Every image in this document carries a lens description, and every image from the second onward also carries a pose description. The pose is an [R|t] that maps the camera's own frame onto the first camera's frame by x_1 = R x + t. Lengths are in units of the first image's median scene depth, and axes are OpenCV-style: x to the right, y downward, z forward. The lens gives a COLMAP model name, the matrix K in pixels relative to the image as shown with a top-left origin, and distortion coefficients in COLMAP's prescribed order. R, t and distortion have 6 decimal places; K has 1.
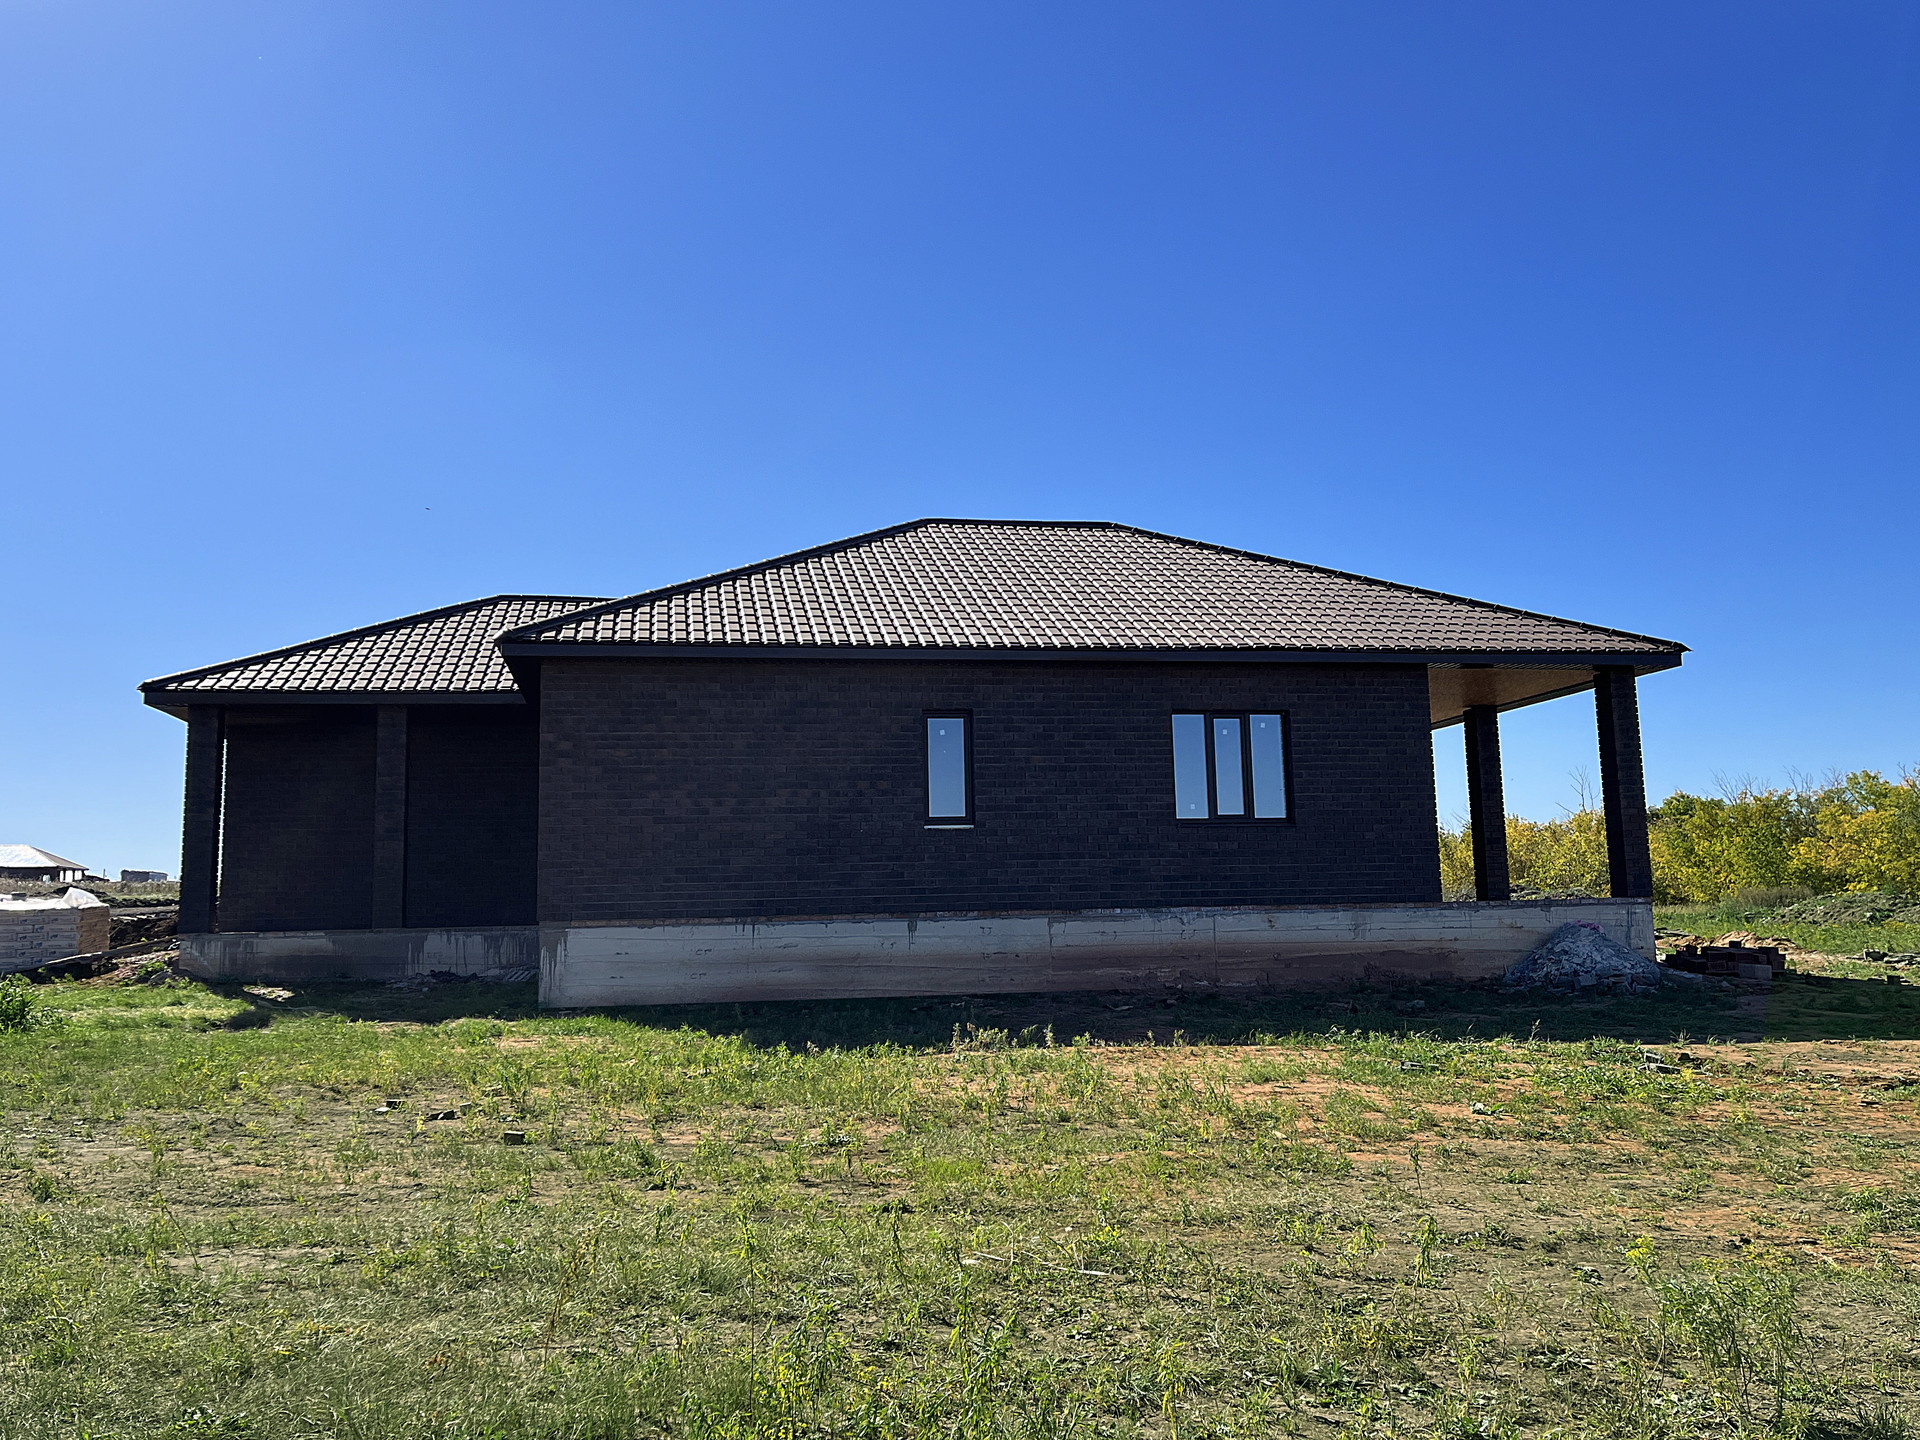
lens RADIAL K [[1586.8, 0, 960.0], [0, 1586.8, 720.0], [0, 0, 1]] dist [0.101344, -0.175608]
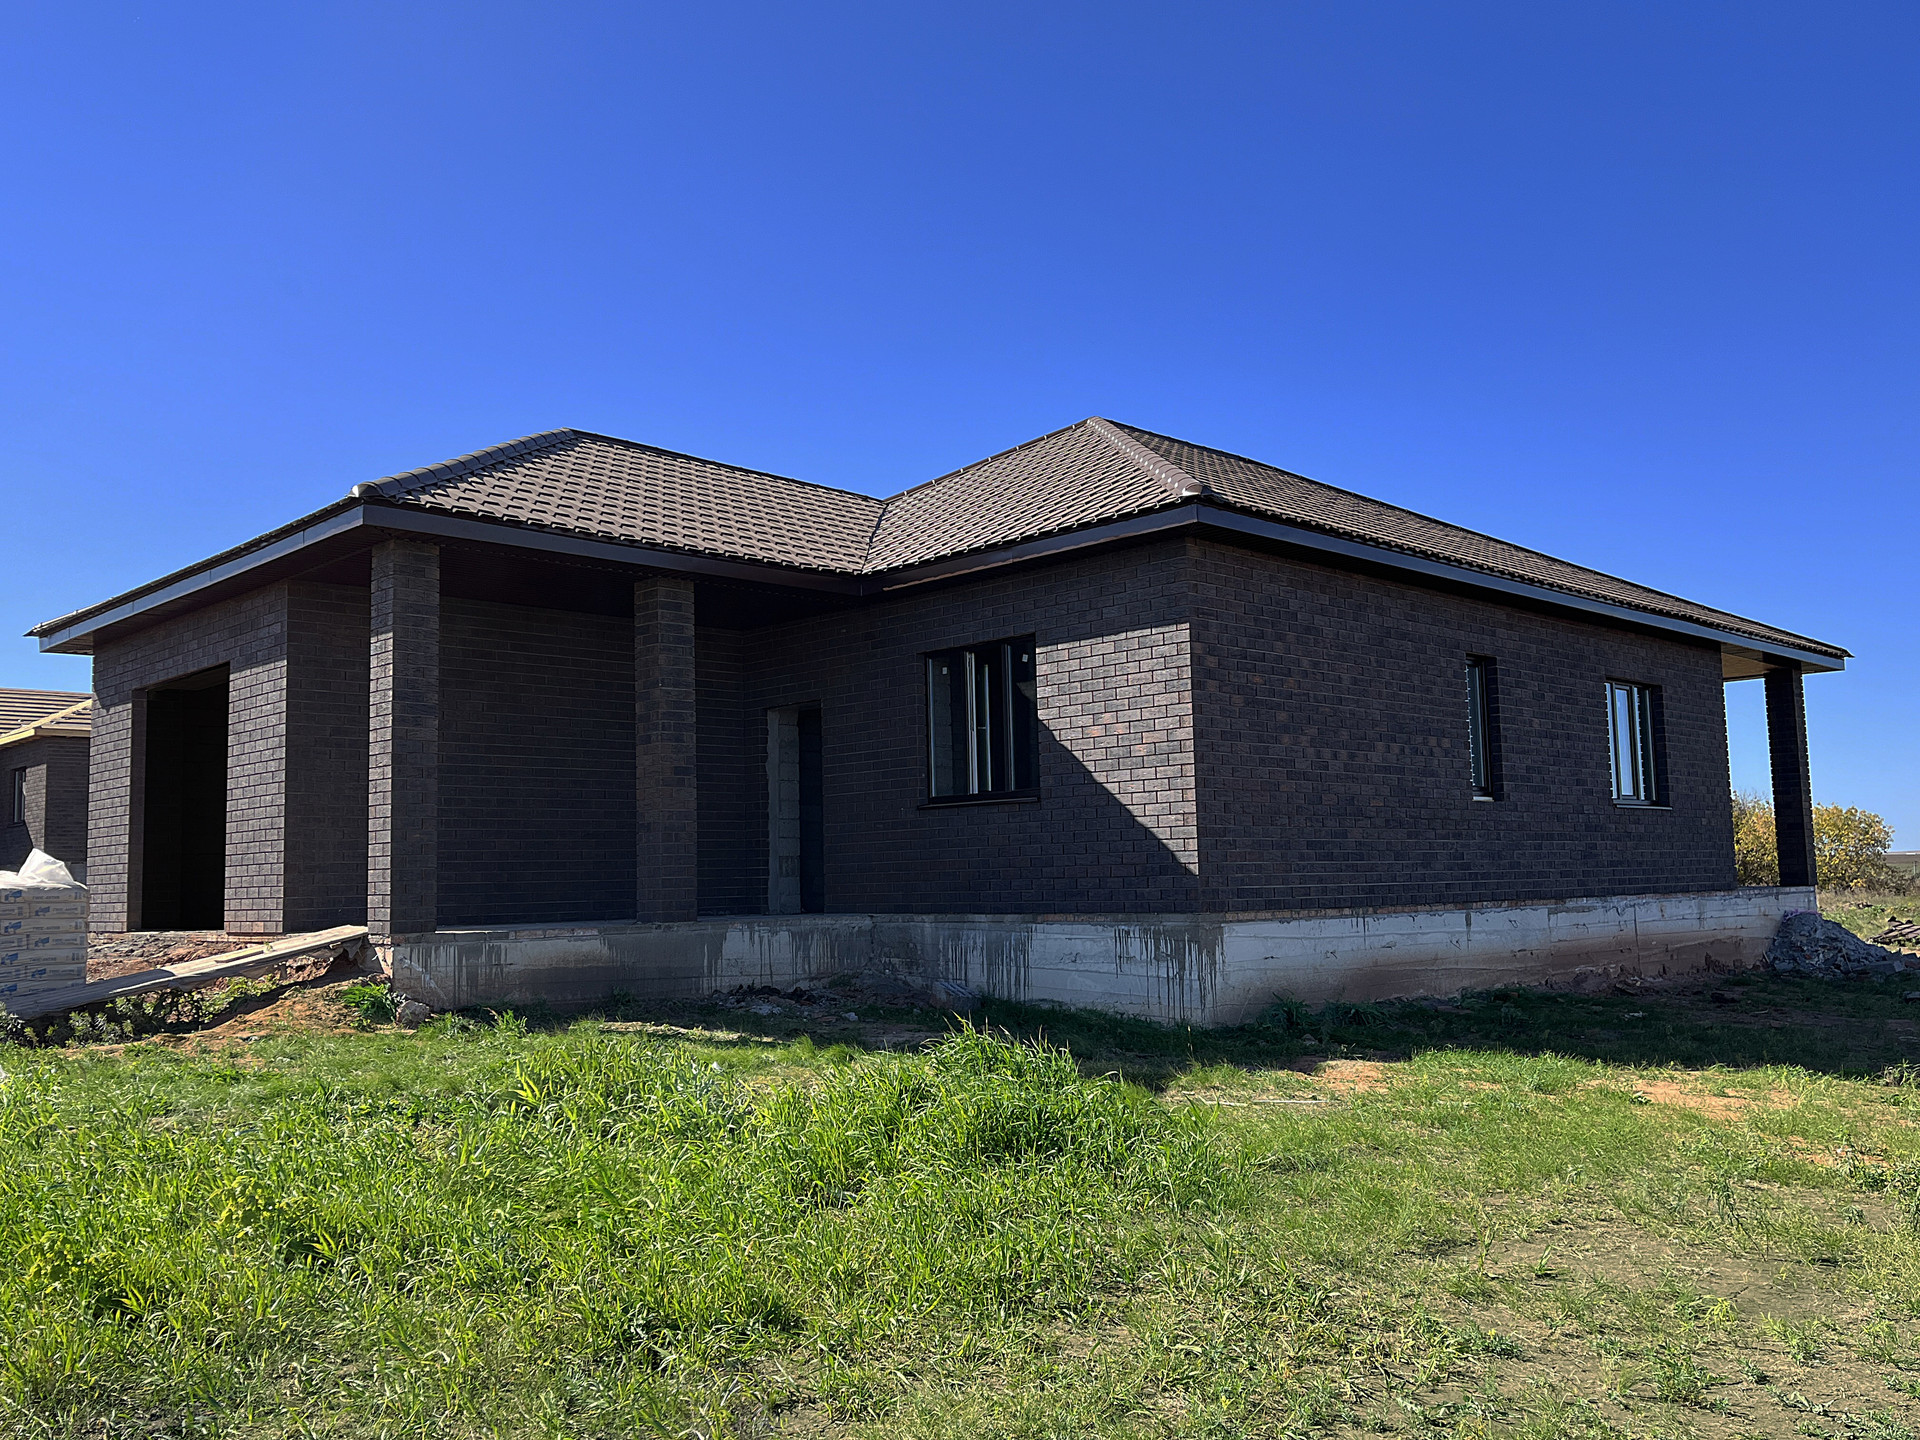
lens RADIAL K [[1586.8, 0, 960.0], [0, 1586.8, 720.0], [0, 0, 1]] dist [0.101344, -0.175608]
pose [[0.839989, 0.061250, 0.539135, -0.696902], [-0.068470, 0.997631, -0.006661, 0.052224], [-0.538266, -0.031319, 0.842193, 0.460940]]
